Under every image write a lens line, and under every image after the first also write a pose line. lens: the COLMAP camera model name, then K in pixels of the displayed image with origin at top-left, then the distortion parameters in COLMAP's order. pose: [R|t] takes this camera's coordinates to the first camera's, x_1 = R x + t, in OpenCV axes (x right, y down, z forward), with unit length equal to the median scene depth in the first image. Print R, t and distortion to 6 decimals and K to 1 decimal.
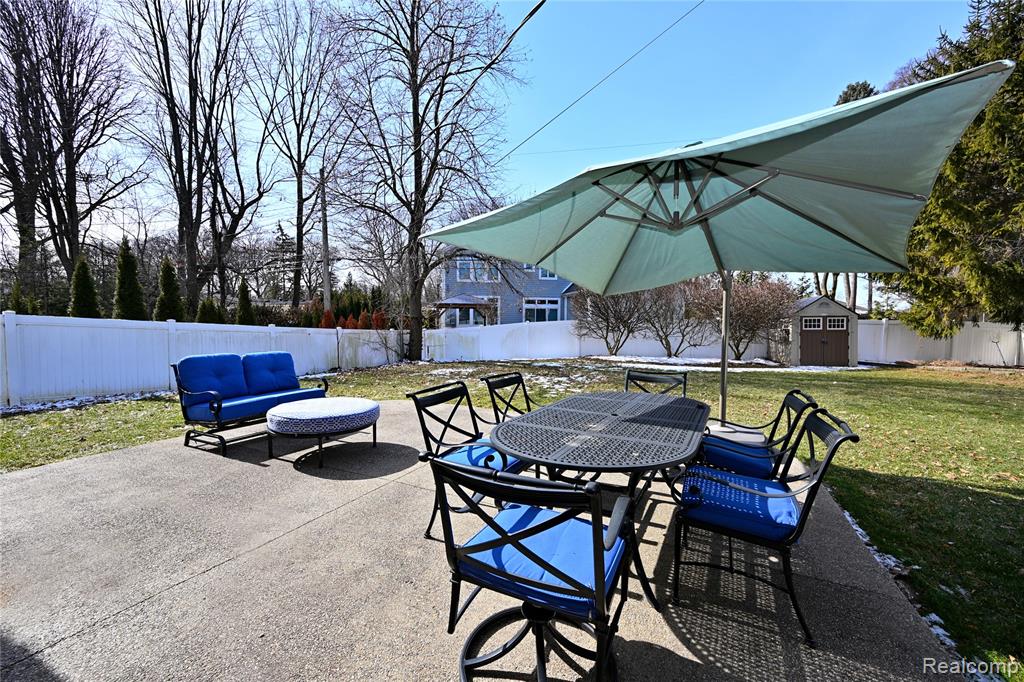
lens RADIAL K [[394.9, 0, 509.4], [0, 394.9, 329.0], [0, 0, 1]] dist [-0.002282, -0.000209]
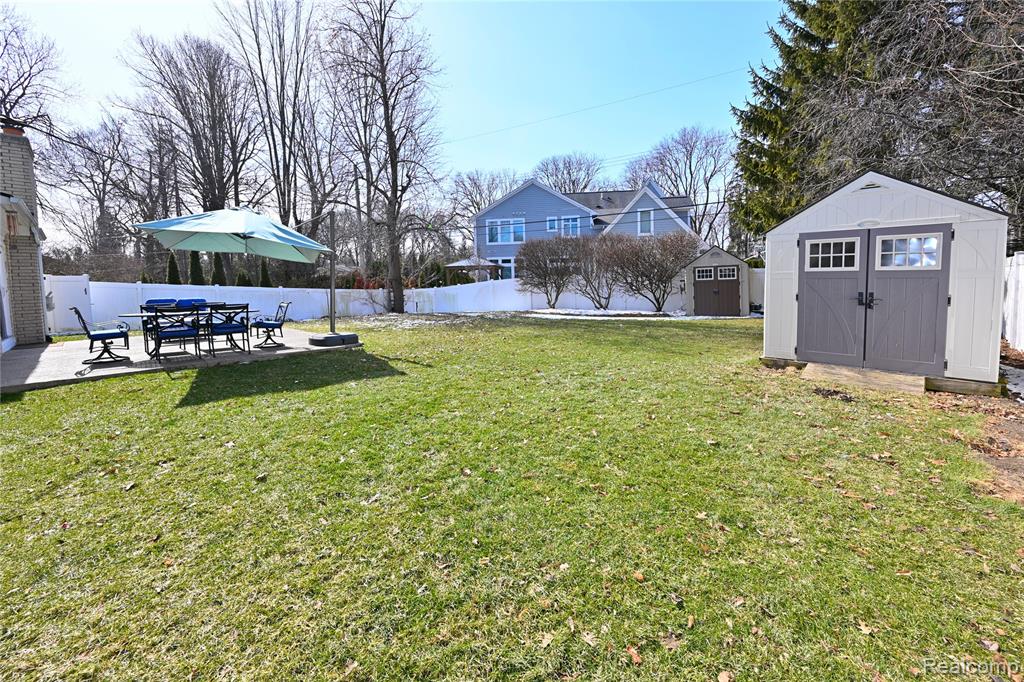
lens RADIAL K [[423.1, 0, 510.5], [0, 423.1, 324.3], [0, 0, 1]] dist [-0.001514, -0.000227]
pose [[0.936342, 0.008772, -0.350979, 0.679428], [0.019535, 0.996837, 0.077030, 0.021051], [0.350545, -0.078983, 0.933210, -0.190698]]
